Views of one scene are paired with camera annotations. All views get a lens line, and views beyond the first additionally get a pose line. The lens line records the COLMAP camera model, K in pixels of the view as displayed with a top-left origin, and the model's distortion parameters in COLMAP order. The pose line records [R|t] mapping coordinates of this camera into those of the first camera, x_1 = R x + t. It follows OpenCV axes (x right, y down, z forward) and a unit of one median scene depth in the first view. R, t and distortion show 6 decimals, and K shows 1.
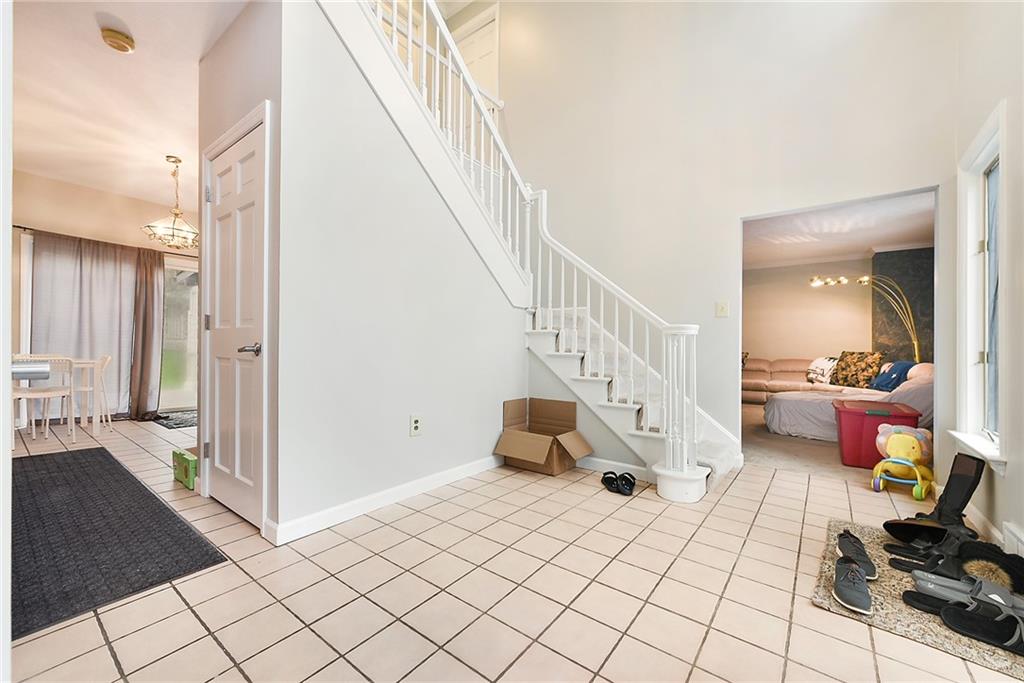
lens RADIAL K [[407.1, 0, 511.9], [0, 407.1, 346.6], [0, 0, 1]] dist [0.002968, 0.000439]
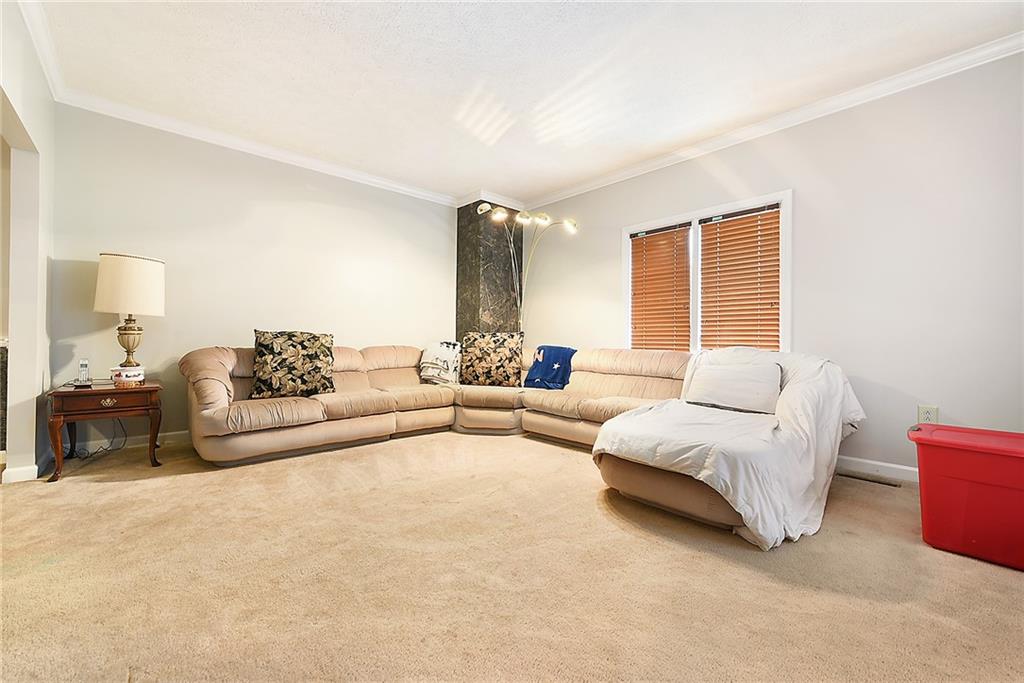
lens RADIAL K [[407.1, 0, 511.2], [0, 407.1, 341.0], [0, 0, 1]] dist [0.002968, 0.000439]
pose [[0.182322, 0.002255, 0.983236, 0.188353], [-0.017266, 0.999851, 0.000908, 0.025133], [-0.983087, -0.017142, 0.182333, 0.833370]]
